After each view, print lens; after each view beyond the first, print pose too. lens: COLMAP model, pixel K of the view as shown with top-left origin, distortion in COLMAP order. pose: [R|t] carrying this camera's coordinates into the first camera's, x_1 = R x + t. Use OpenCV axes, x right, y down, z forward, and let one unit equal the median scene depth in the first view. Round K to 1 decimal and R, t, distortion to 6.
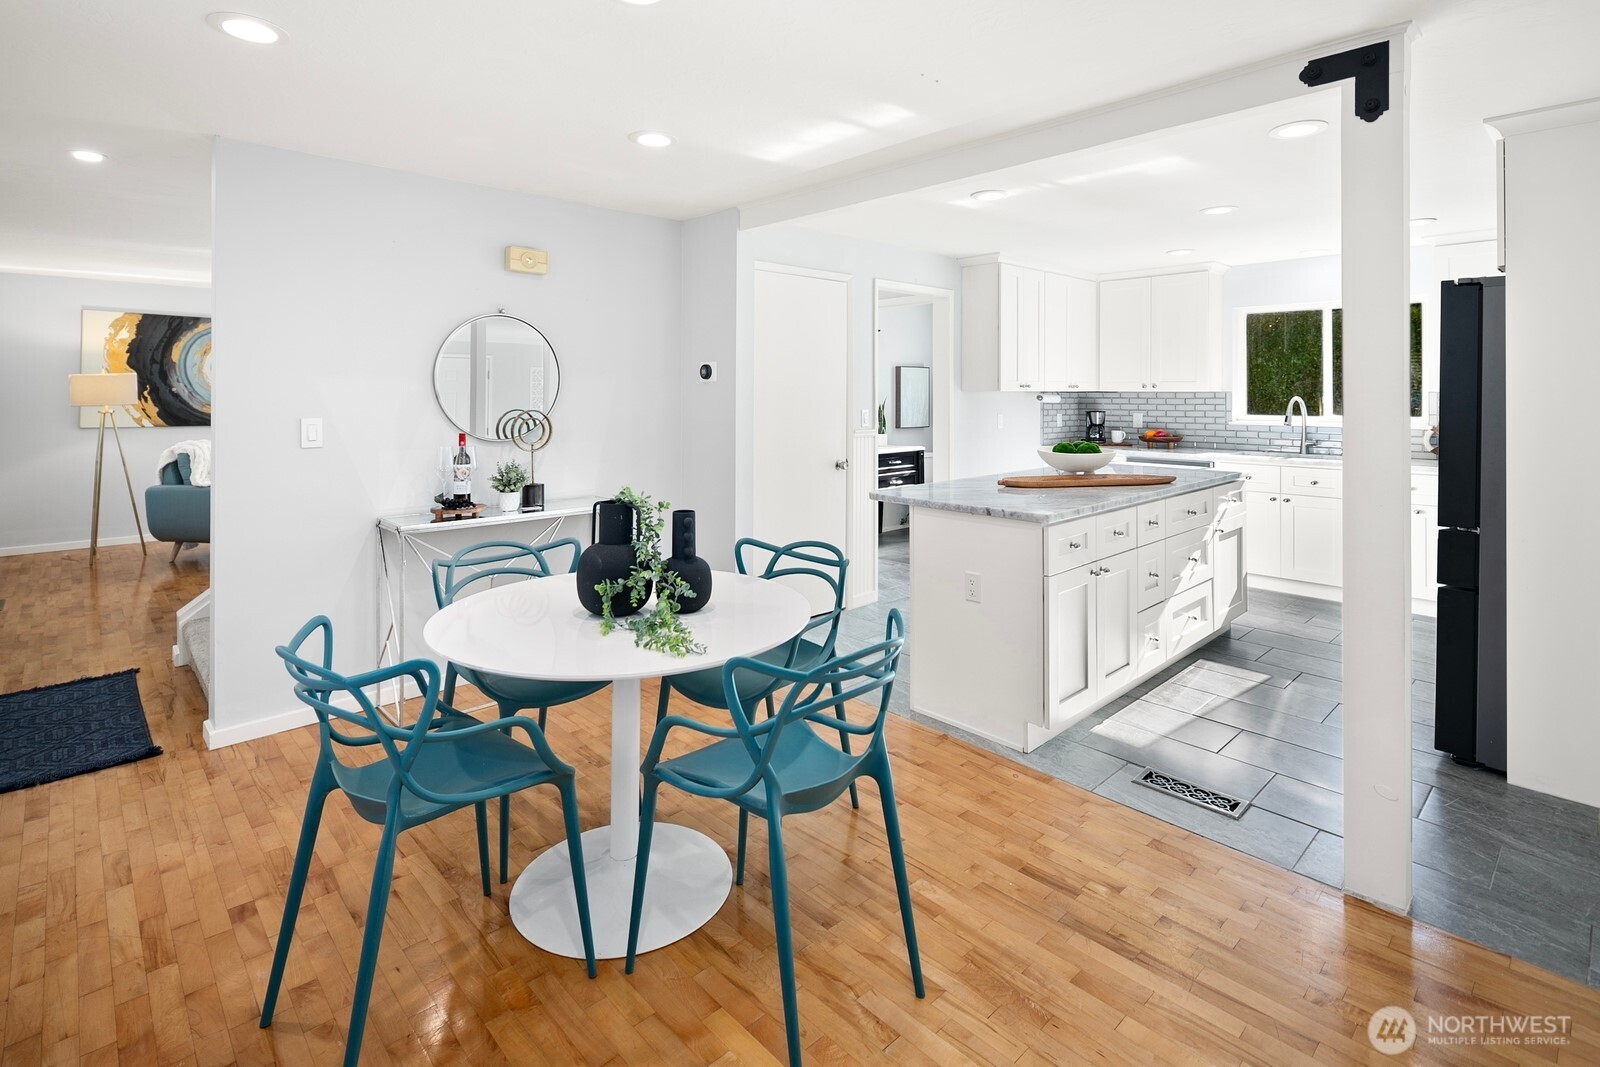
lens RADIAL K [[767.4, 0, 811.8], [0, 767.4, 528.2], [0, 0, 1]] dist [0.004216, 0.000736]
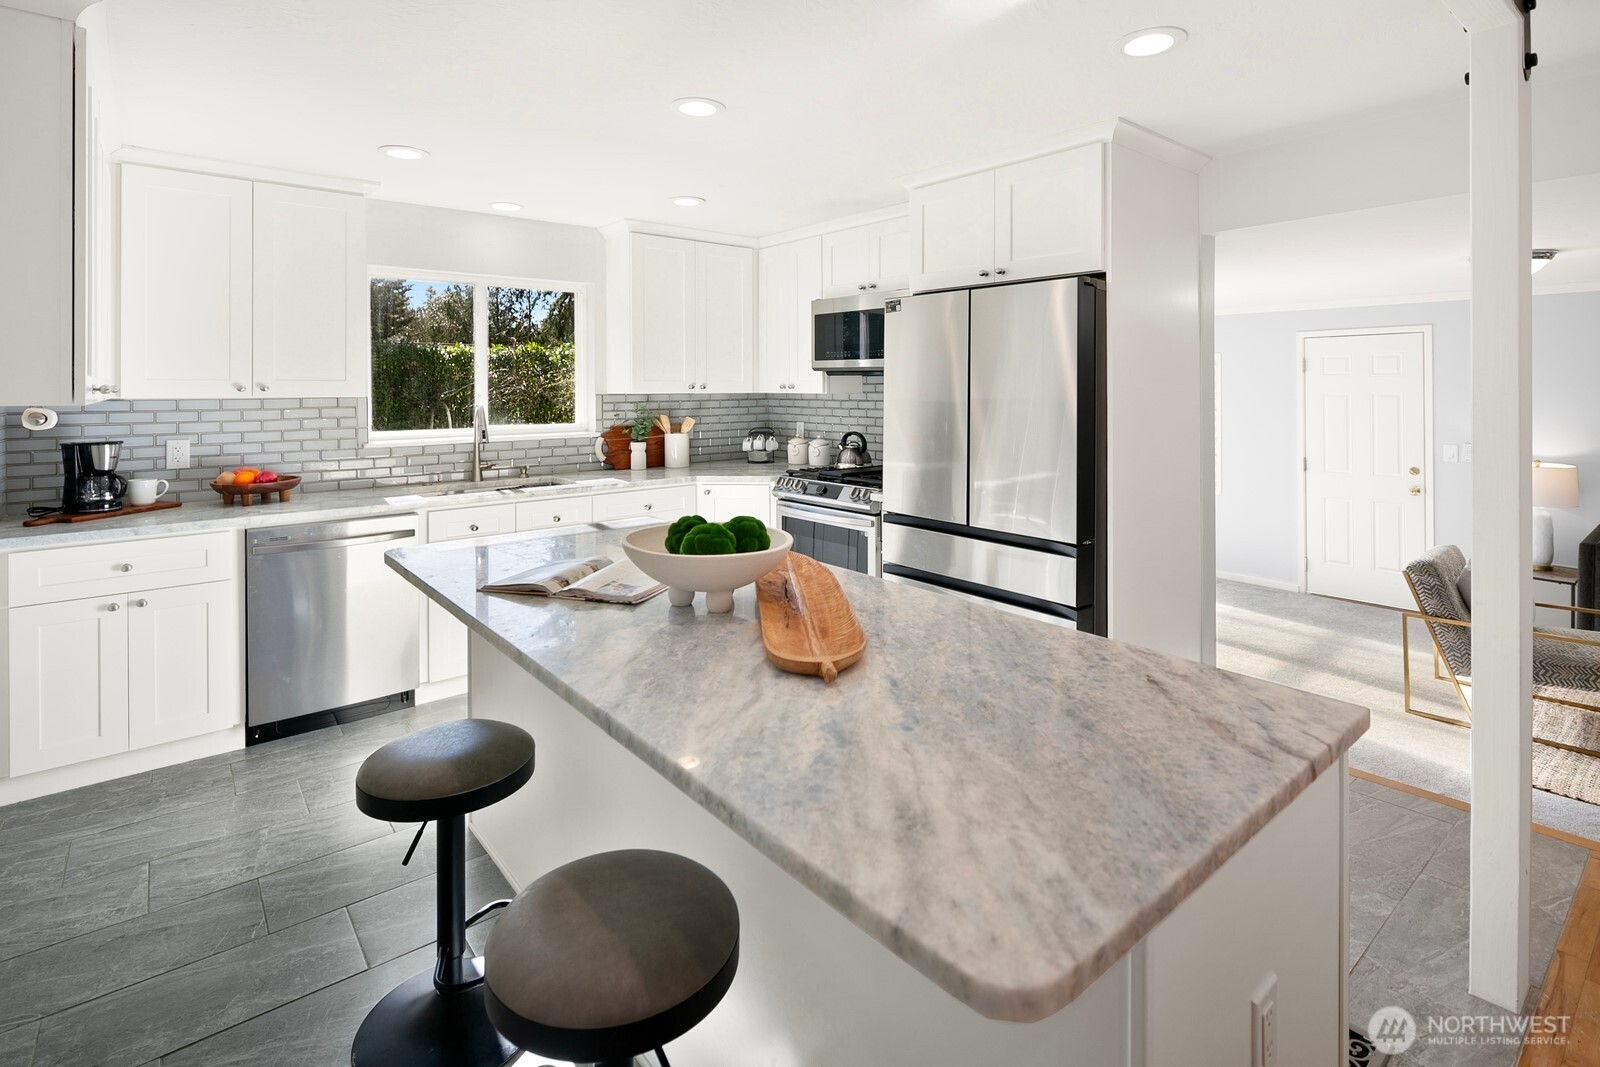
lens RADIAL K [[767.4, 0, 811.8], [0, 767.4, 528.2], [0, 0, 1]] dist [0.004216, 0.000736]
pose [[0.054359, -0.182274, 0.981744, -0.063168], [0.175198, 0.969687, 0.170335, -0.108271], [-0.983032, 0.162740, 0.084645, 0.563130]]
